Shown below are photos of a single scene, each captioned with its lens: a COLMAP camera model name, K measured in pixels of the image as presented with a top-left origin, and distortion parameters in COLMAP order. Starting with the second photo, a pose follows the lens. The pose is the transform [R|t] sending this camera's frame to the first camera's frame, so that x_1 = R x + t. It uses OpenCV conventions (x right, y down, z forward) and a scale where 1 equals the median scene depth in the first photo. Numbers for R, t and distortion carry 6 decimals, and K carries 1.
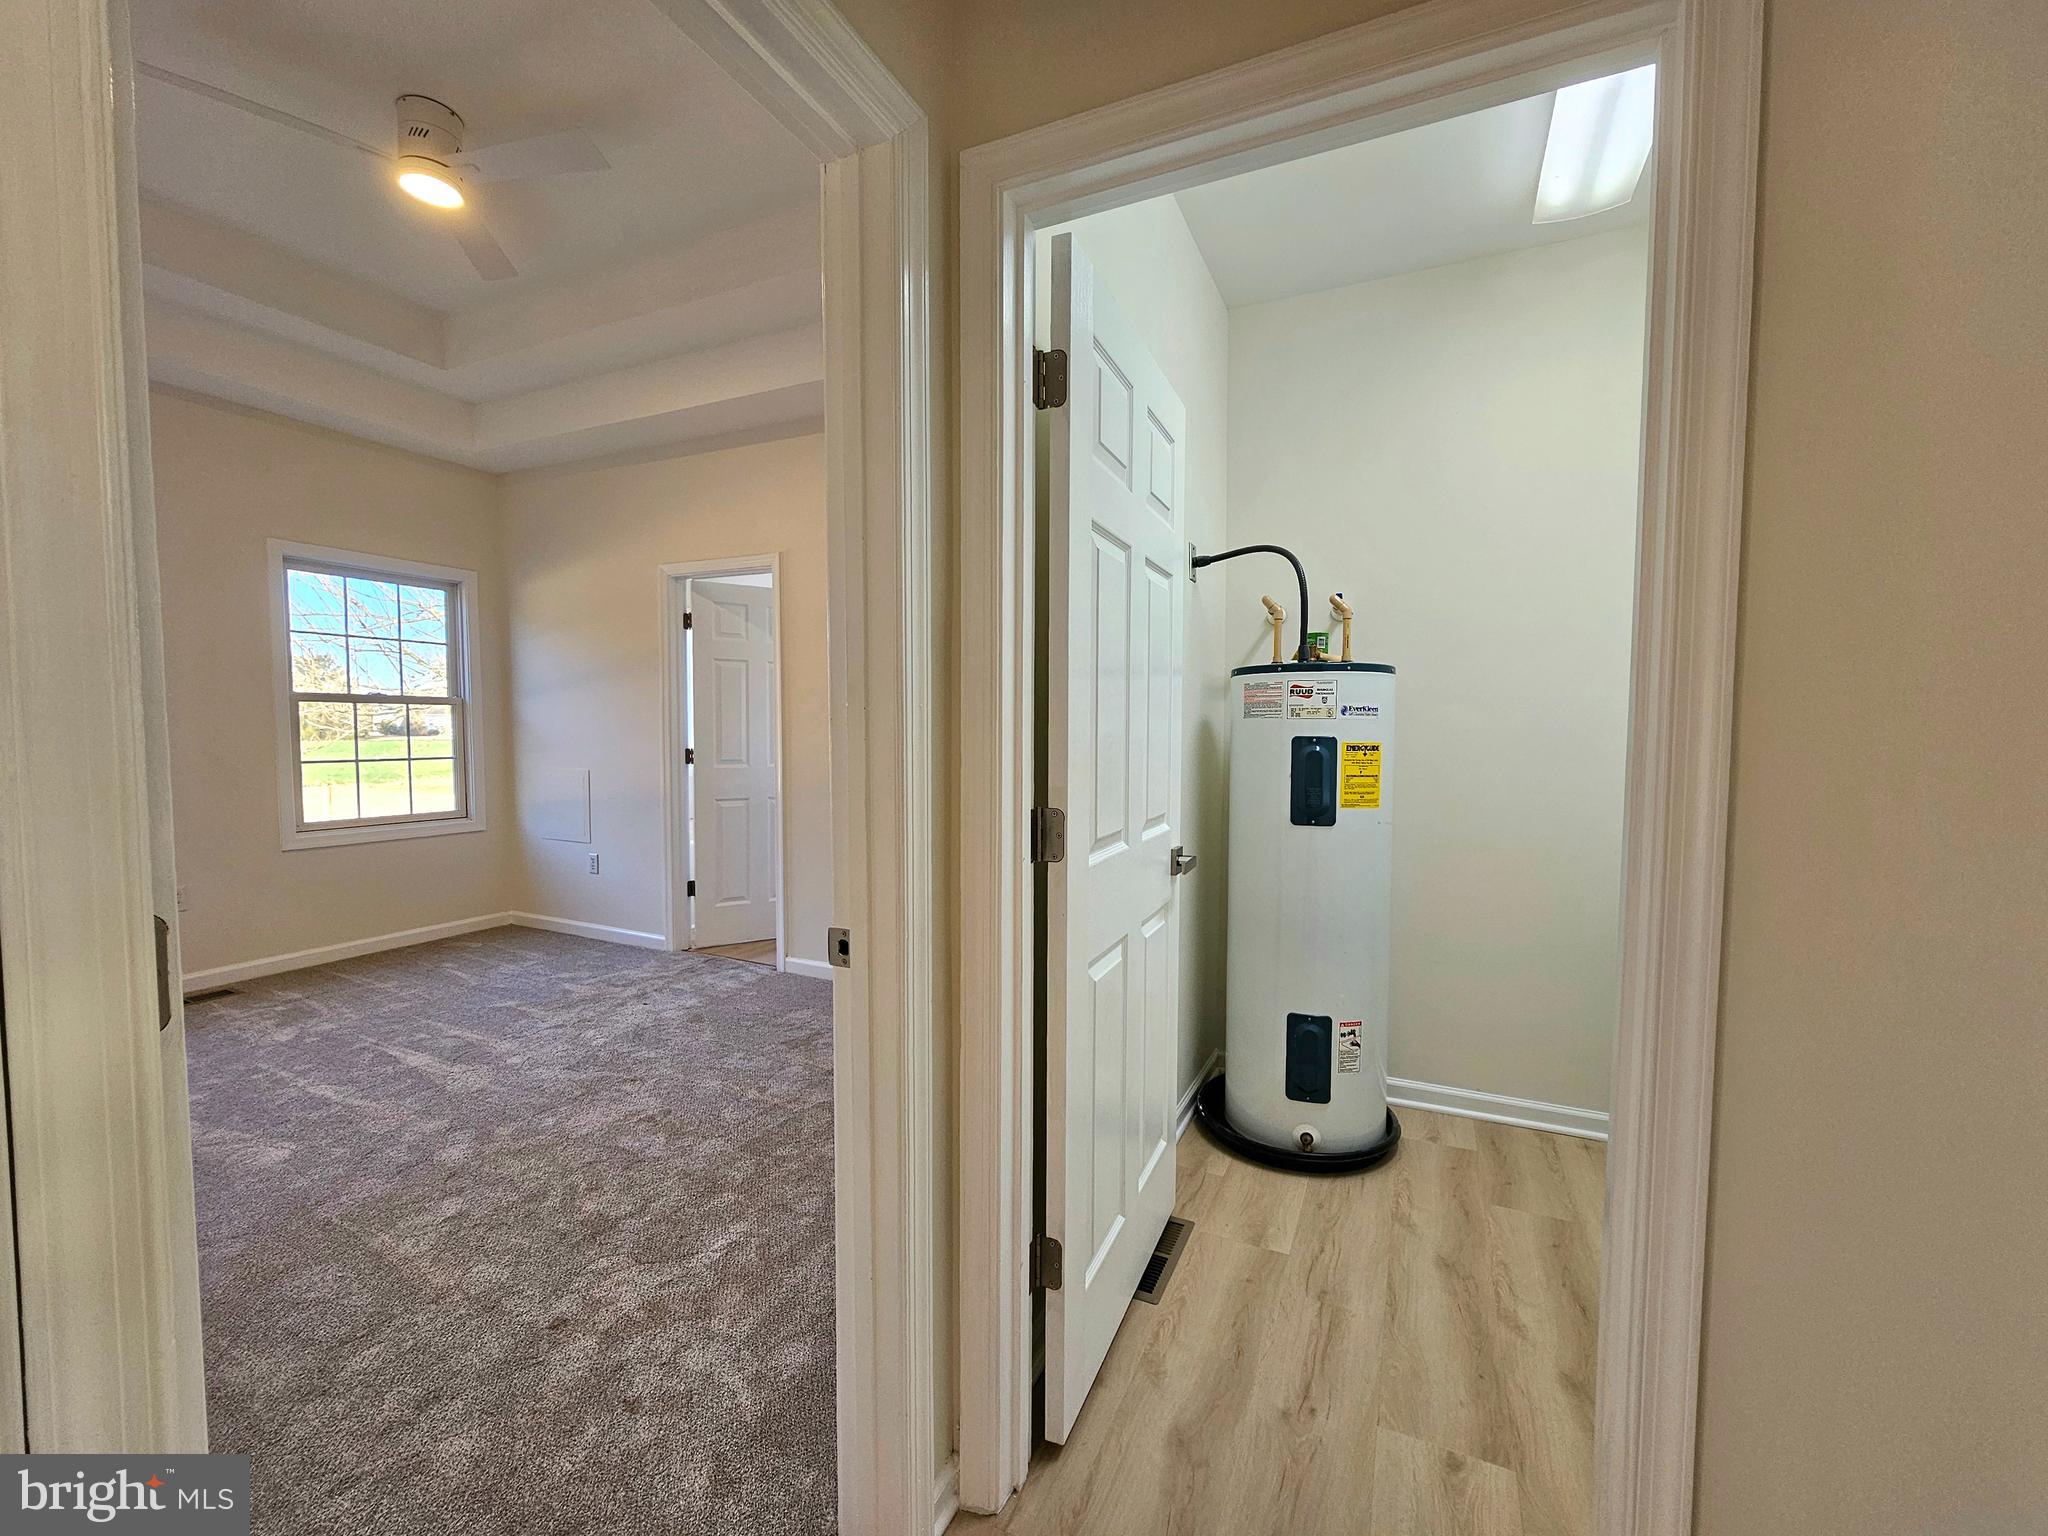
lens RADIAL K [[834.7, 0, 1018.8], [0, 834.7, 772.9], [0, 0, 1]] dist [0.001086, -0.000136]
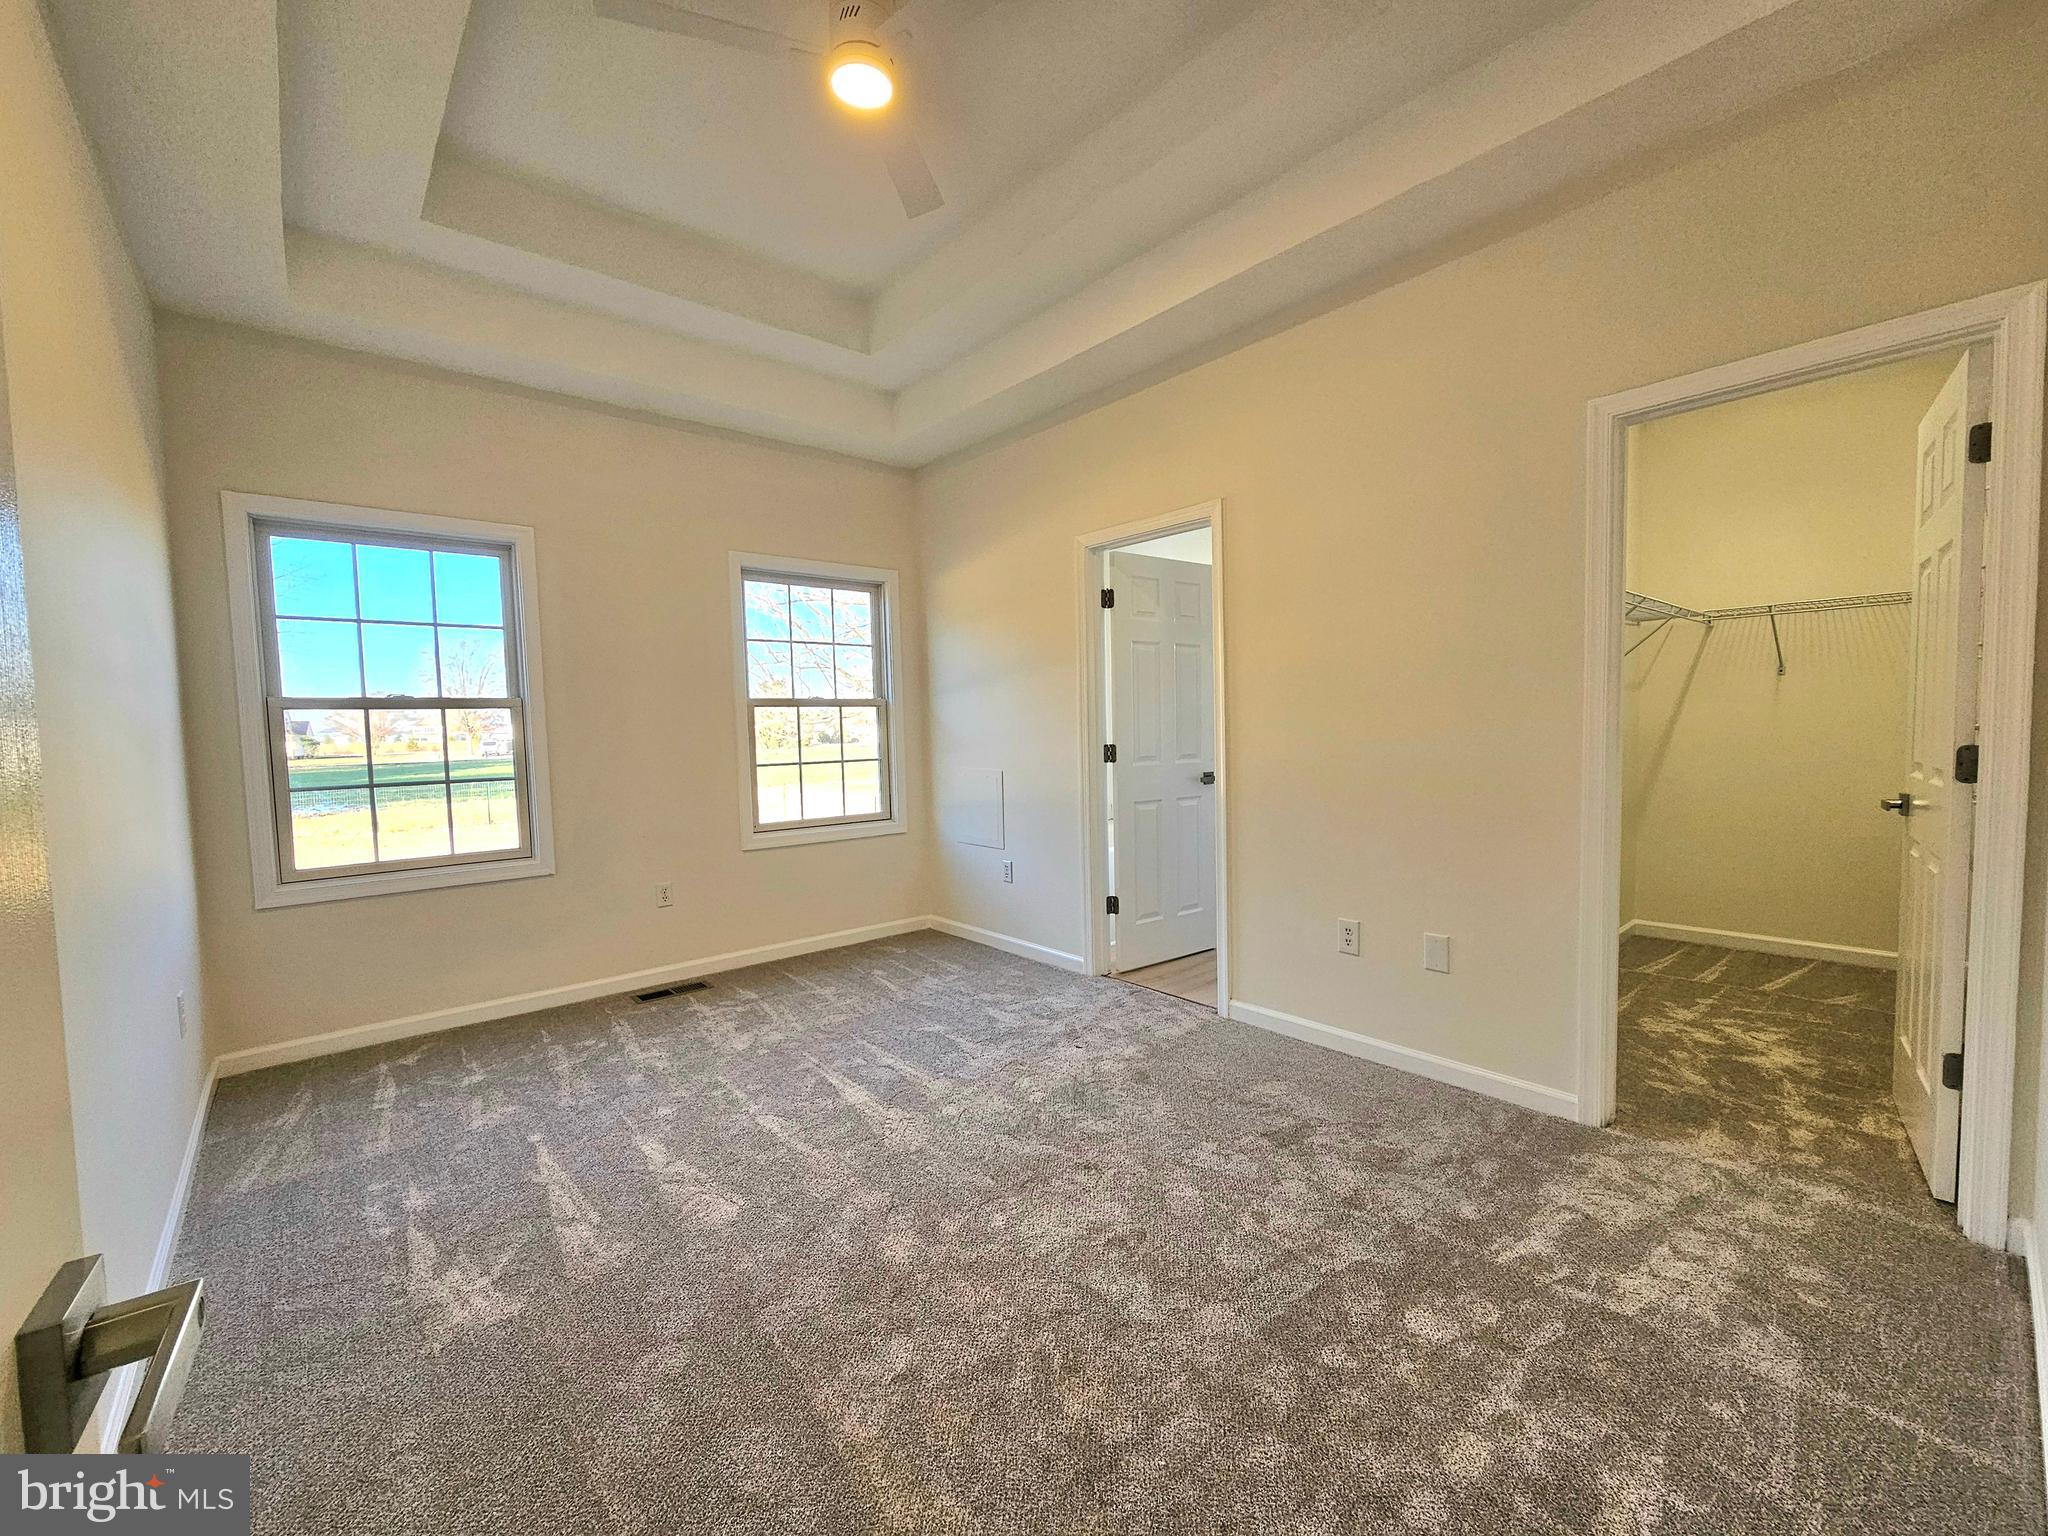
lens RADIAL K [[834.7, 0, 1024.0], [0, 834.7, 772.5], [0, 0, 1]] dist [0.001086, -0.000136]
pose [[0.916213, -0.007743, -0.400618, -0.151586], [0.008401, 0.999965, -0.000114, -0.001347], [0.400604, -0.003261, 0.916245, 0.199010]]
